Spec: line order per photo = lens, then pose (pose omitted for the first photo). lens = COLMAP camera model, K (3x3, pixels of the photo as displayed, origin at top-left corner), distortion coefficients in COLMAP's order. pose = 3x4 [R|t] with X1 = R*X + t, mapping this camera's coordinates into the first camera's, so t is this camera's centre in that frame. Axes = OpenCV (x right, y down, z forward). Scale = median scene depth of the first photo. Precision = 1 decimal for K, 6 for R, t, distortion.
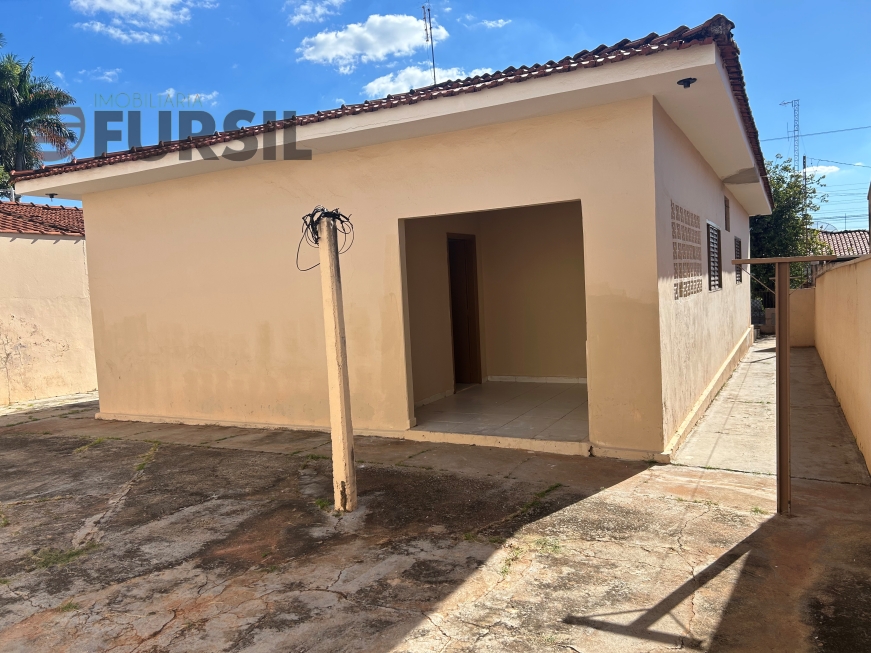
lens RADIAL K [[663.1, 0, 435.5], [0, 663.1, 326.5], [0, 0, 1]] dist [0.000464, -0.000626]
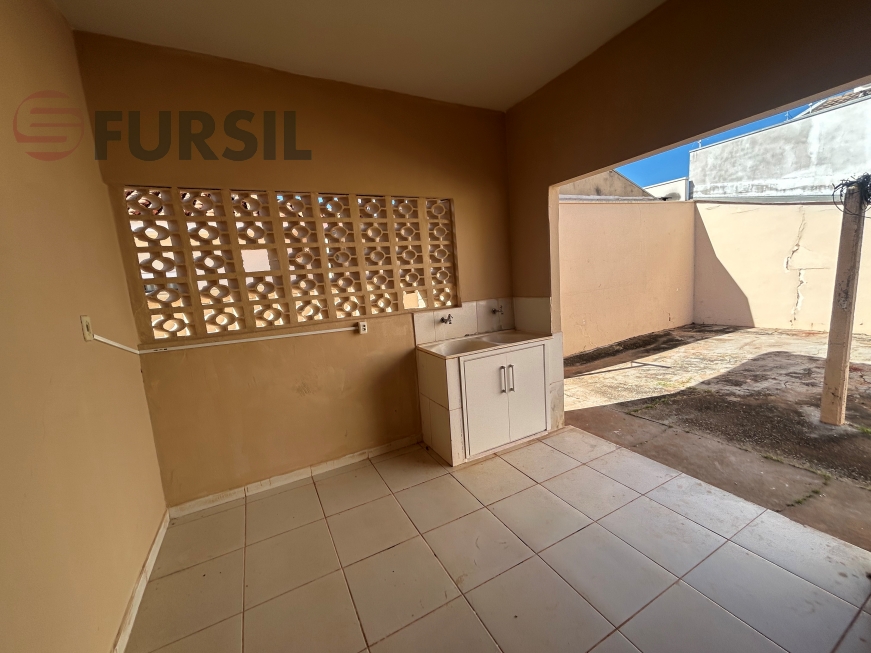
lens RADIAL K [[349.4, 0, 435.5], [0, 349.4, 326.5], [0, 0, 1]] dist [0.001494, 0.000055]
pose [[-0.818584, 0.033765, 0.573394, 0.121985], [0.154570, 0.974395, 0.163288, -0.164787], [-0.553199, 0.222295, -0.802842, 2.398012]]
